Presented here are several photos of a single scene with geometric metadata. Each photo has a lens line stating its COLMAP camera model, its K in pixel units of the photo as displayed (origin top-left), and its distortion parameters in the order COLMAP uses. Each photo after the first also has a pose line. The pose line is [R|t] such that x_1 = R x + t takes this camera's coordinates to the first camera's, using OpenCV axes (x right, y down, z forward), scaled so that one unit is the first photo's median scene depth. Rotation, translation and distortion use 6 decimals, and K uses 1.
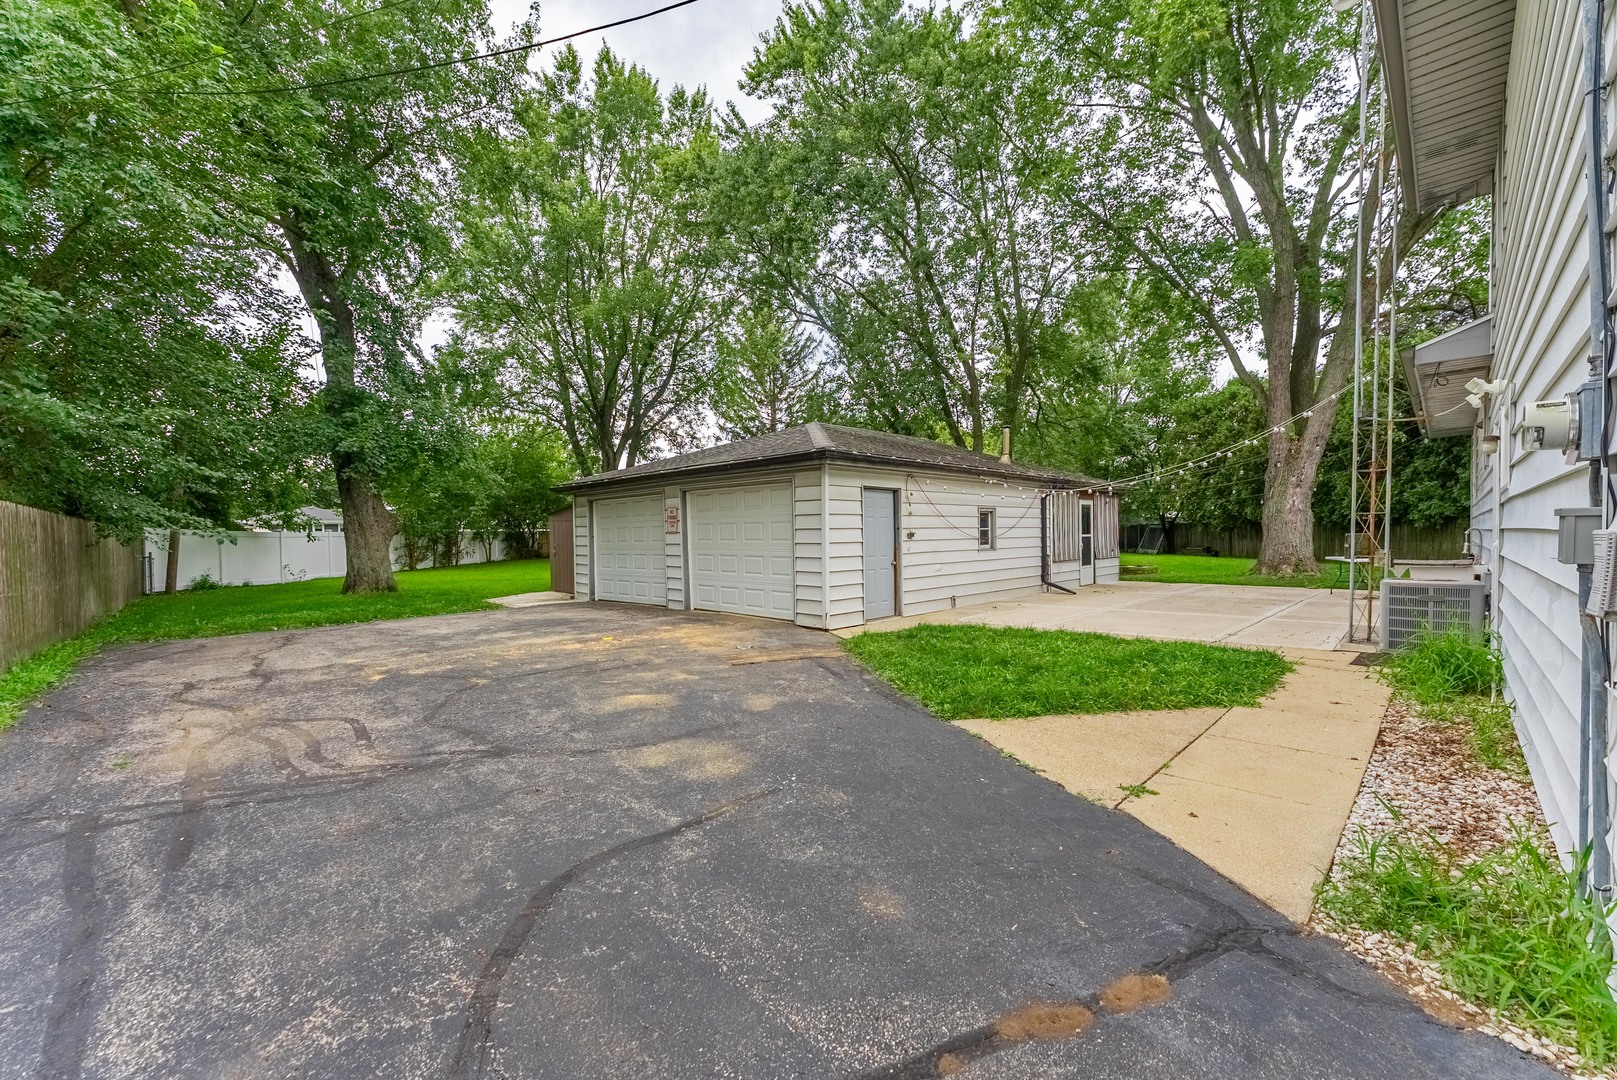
lens RADIAL K [[658.6, 0, 810.3], [0, 658.6, 542.2], [0, 0, 1]] dist [0.004092, -0.000684]
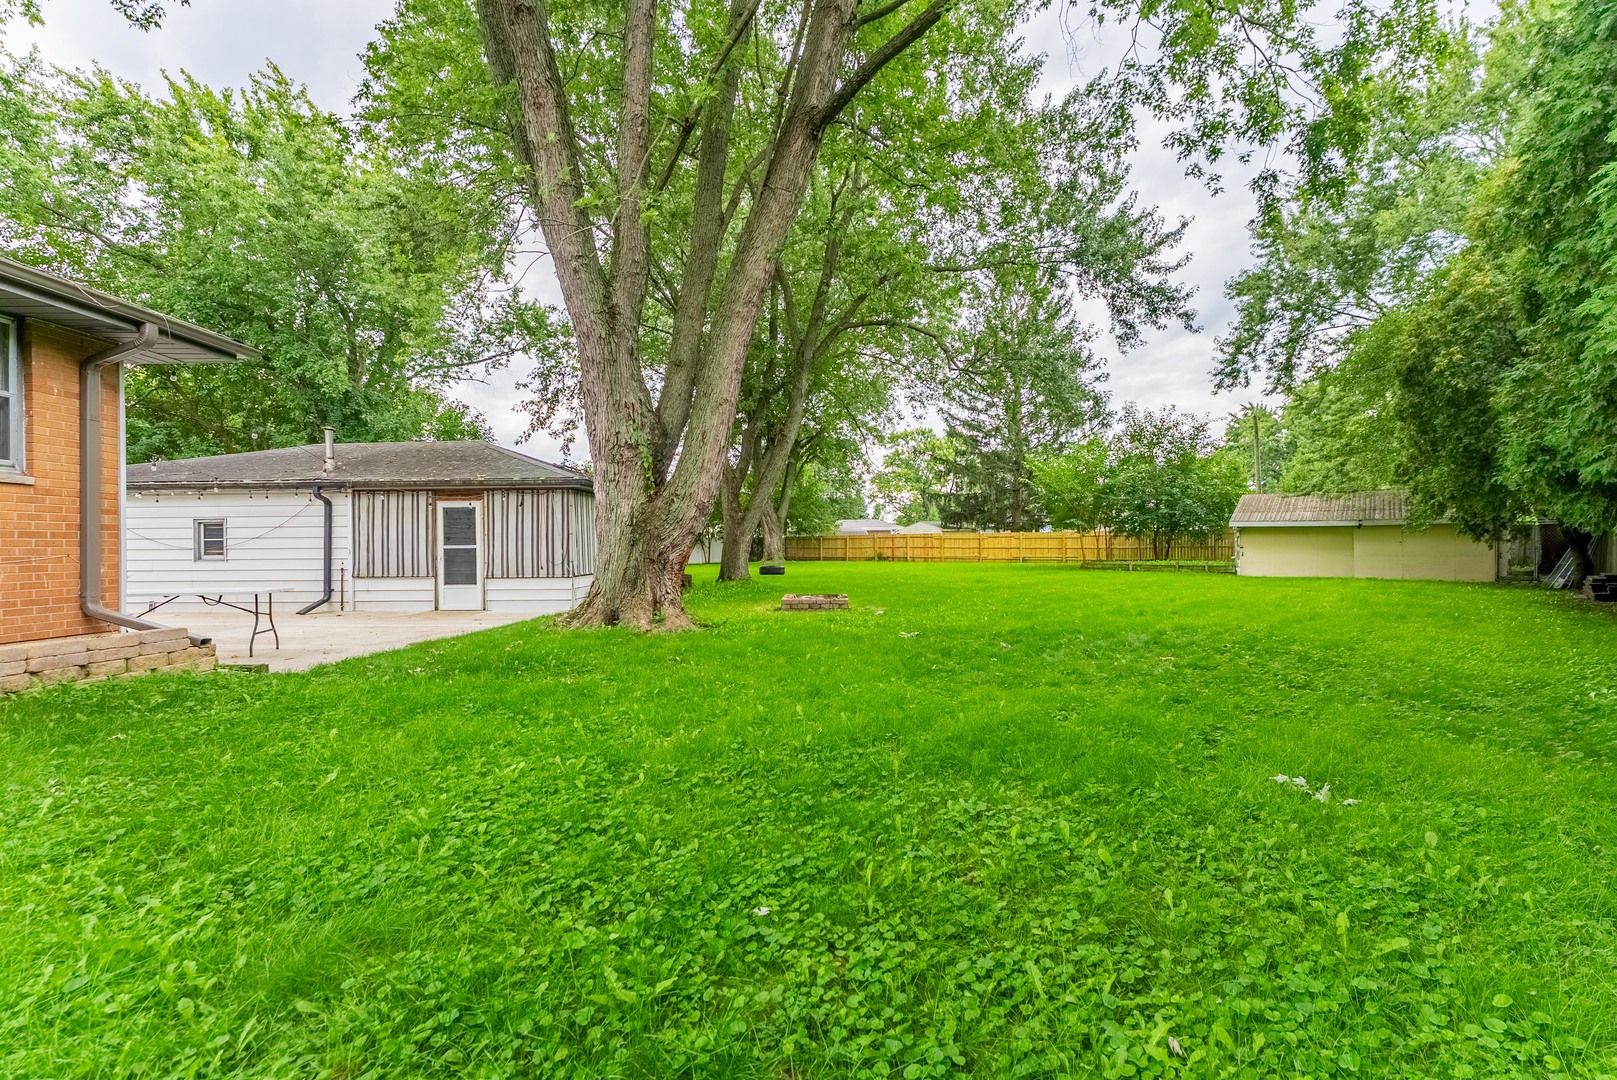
lens RADIAL K [[658.6, 0, 795.9], [0, 658.6, 549.8], [0, 0, 1]] dist [0.004092, -0.000684]
pose [[0.663323, 0.002101, -0.748330, 1.641781], [-0.008552, 0.999952, -0.004773, -0.007712], [0.748284, 0.009566, 0.663309, 1.006882]]
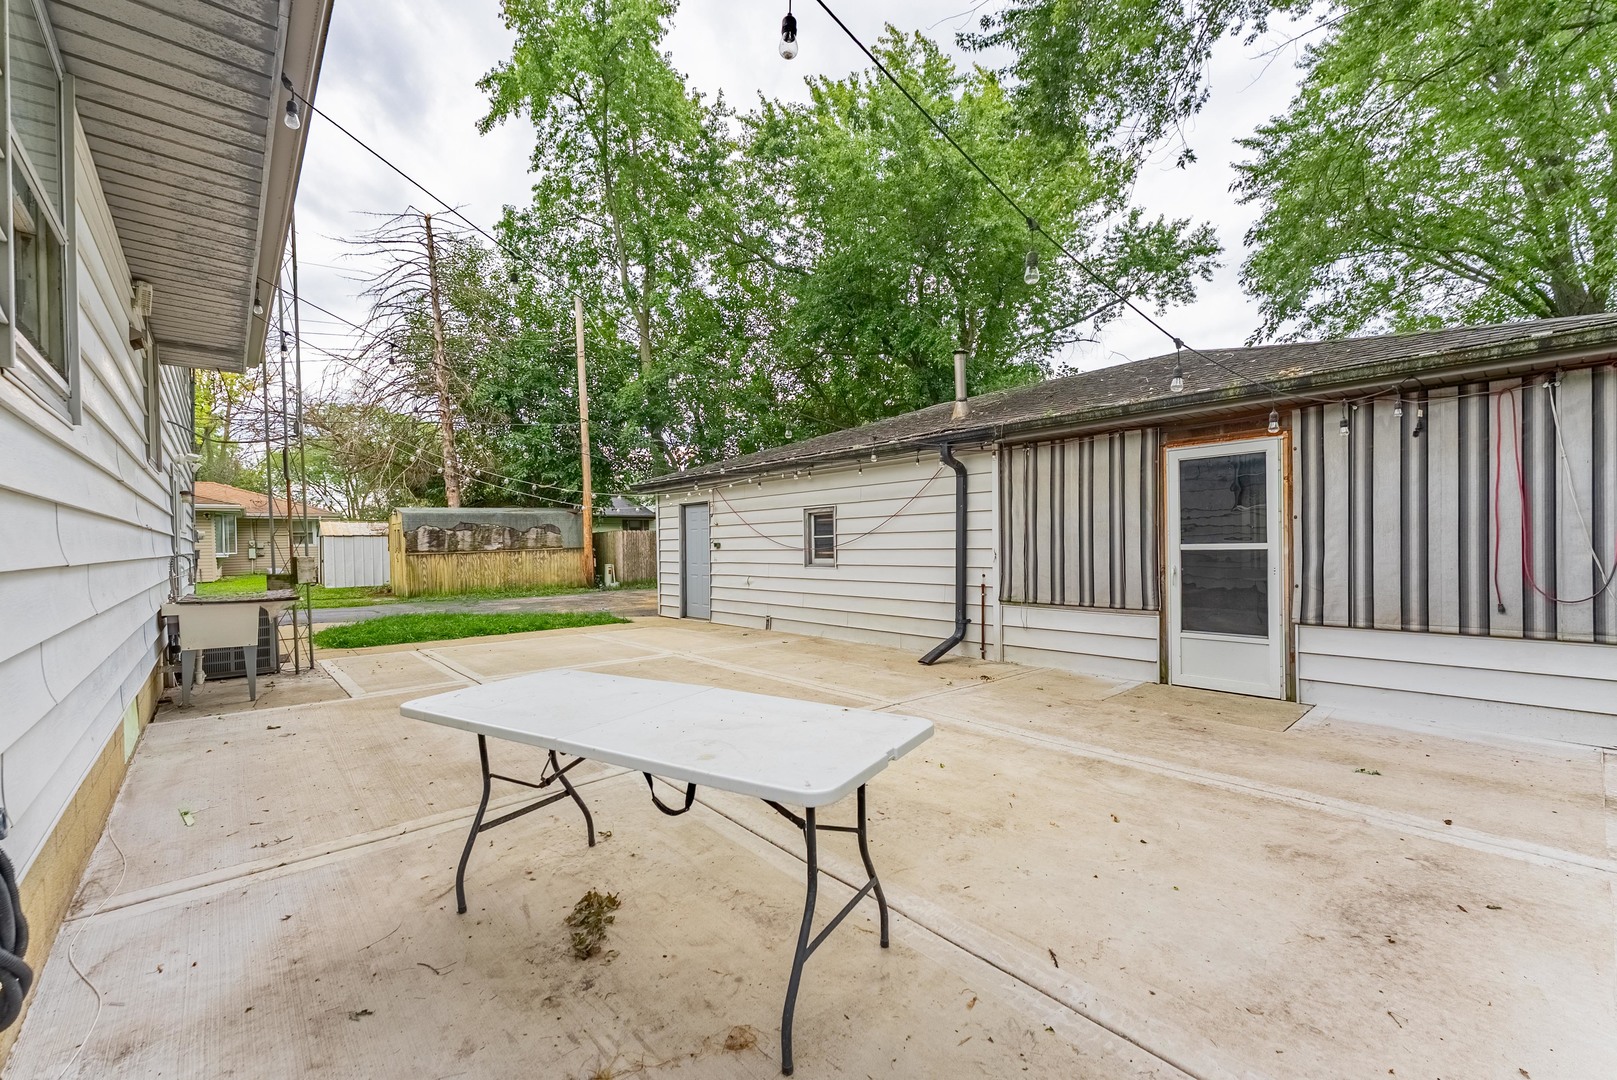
lens RADIAL K [[658.6, 0, 813.2], [0, 658.6, 548.2], [0, 0, 1]] dist [0.004092, -0.000684]
pose [[-0.068416, 0.011708, -0.997588, 1.002634], [-0.002748, 0.999925, 0.011923, -0.016291], [0.997653, 0.003557, -0.068379, 1.048936]]
